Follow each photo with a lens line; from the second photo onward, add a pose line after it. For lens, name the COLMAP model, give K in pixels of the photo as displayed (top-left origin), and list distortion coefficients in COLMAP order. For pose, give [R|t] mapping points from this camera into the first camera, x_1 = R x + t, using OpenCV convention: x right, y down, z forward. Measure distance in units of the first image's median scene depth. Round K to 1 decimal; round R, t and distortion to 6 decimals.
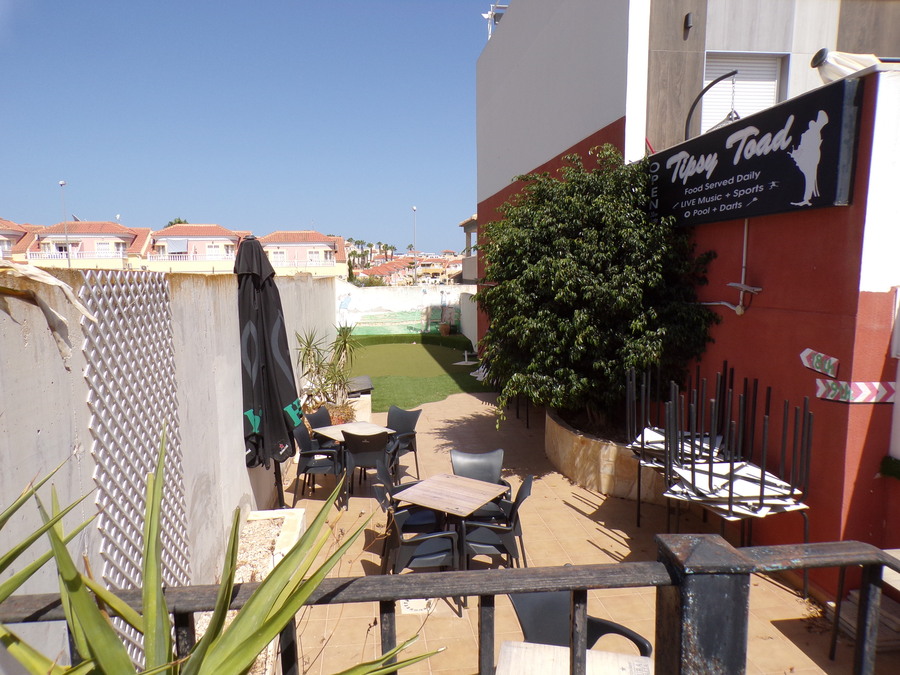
lens RADIAL K [[602.7, 0, 451.5], [0, 602.7, 343.3], [0, 0, 1]] dist [0.000268, 0.014523]
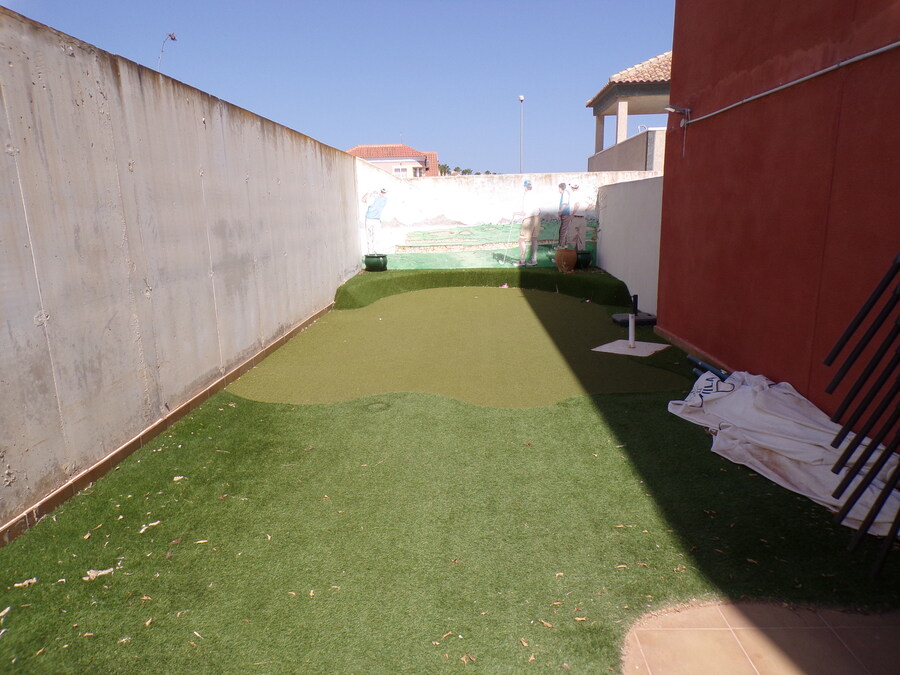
lens RADIAL K [[602.7, 0, 451.8], [0, 602.7, 338.9], [0, 0, 1]] dist [0.000268, 0.014523]
pose [[0.983931, 0.026711, -0.176540, -0.014452], [-0.008922, 0.994867, 0.100797, -0.006659], [0.178326, -0.097603, 0.979119, 0.475581]]
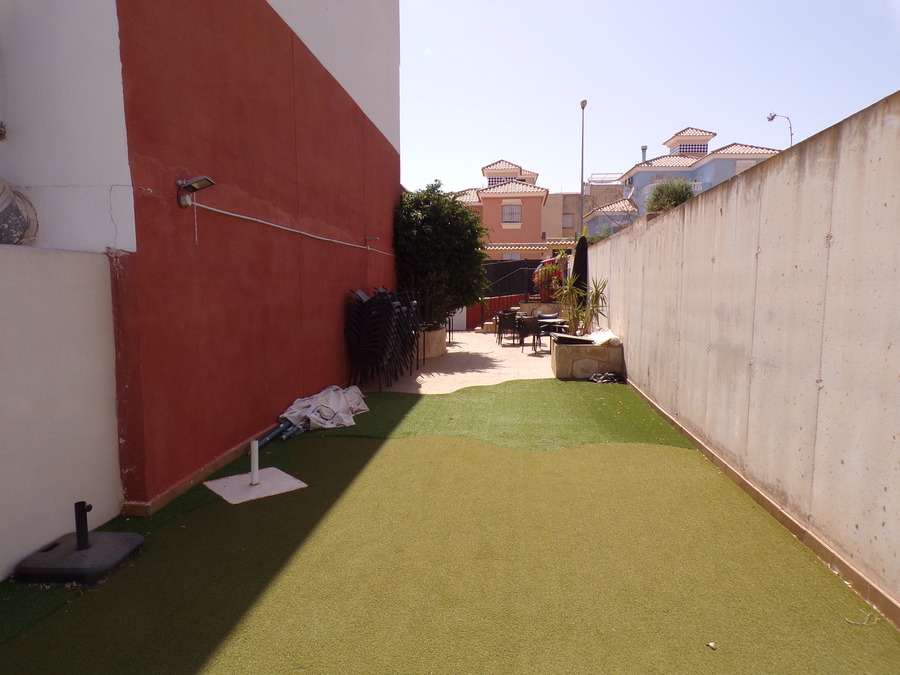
lens RADIAL K [[602.7, 0, 450.8], [0, 602.7, 338.6], [0, 0, 1]] dist [0.000268, 0.014523]
pose [[-0.968131, -0.004189, 0.250409, -0.101742], [0.046635, 0.979357, 0.196684, -0.064152], [-0.246063, 0.202094, -0.947951, 0.936373]]
